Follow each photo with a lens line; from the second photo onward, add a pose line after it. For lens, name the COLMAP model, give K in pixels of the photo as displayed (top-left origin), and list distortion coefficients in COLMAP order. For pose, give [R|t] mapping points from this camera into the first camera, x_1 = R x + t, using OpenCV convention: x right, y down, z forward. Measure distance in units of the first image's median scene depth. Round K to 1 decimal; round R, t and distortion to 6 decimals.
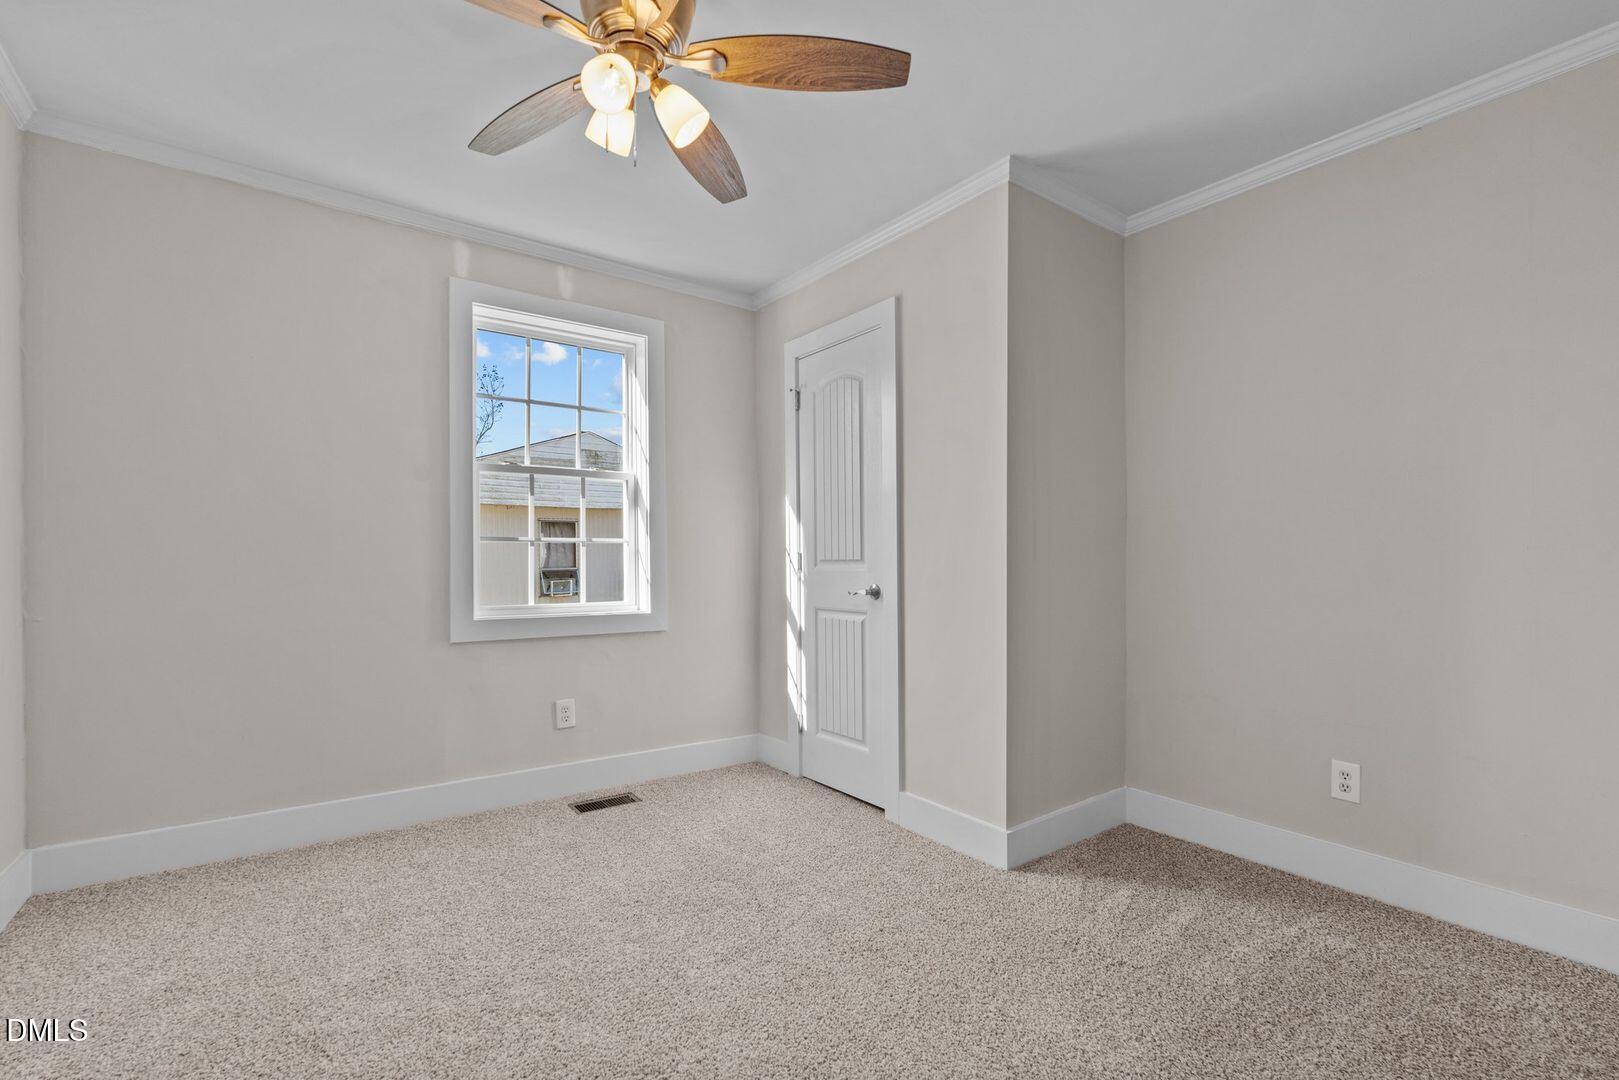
lens RADIAL K [[715.4, 0, 810.8], [0, 715.4, 545.9], [0, 0, 1]] dist [-0.001339, 0.000364]
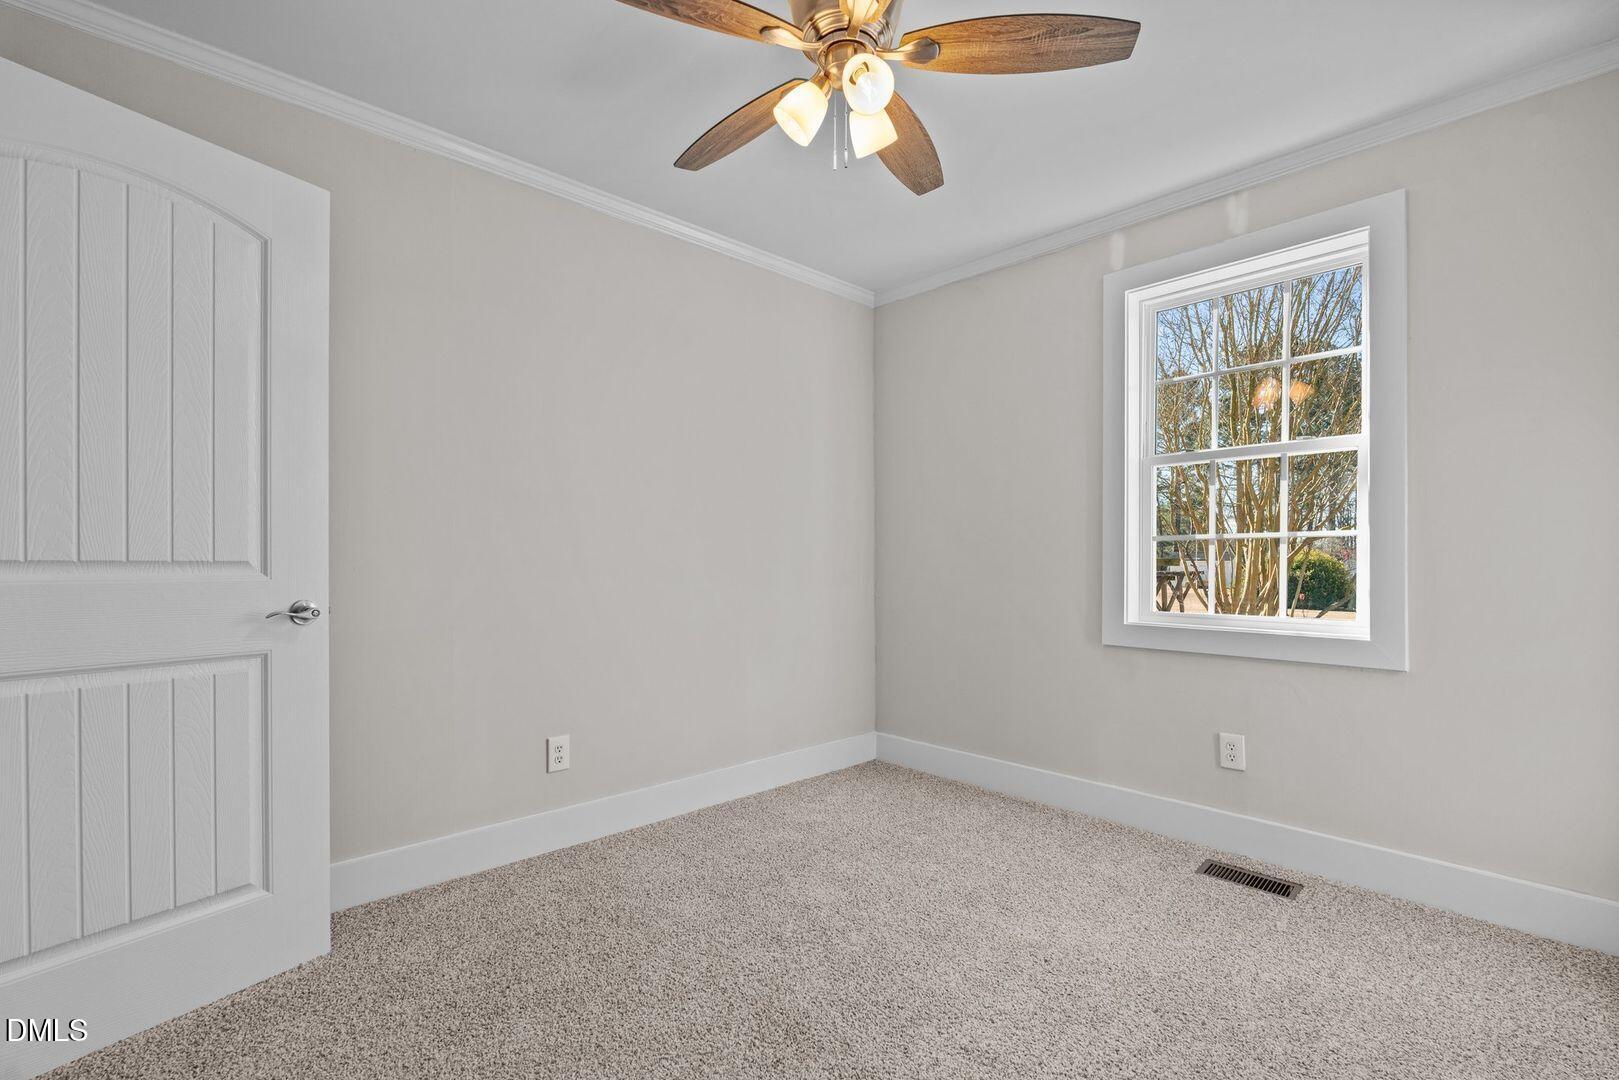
lens RADIAL K [[735.1, 0, 809.4], [0, 735.1, 556.6], [0, 0, 1]] dist [-0.001177, -0.000161]
pose [[0.128013, -0.004932, -0.991760, 0.444529], [0.021200, 0.999773, -0.002235, 0.006626], [0.991546, -0.020740, 0.128088, 0.449717]]
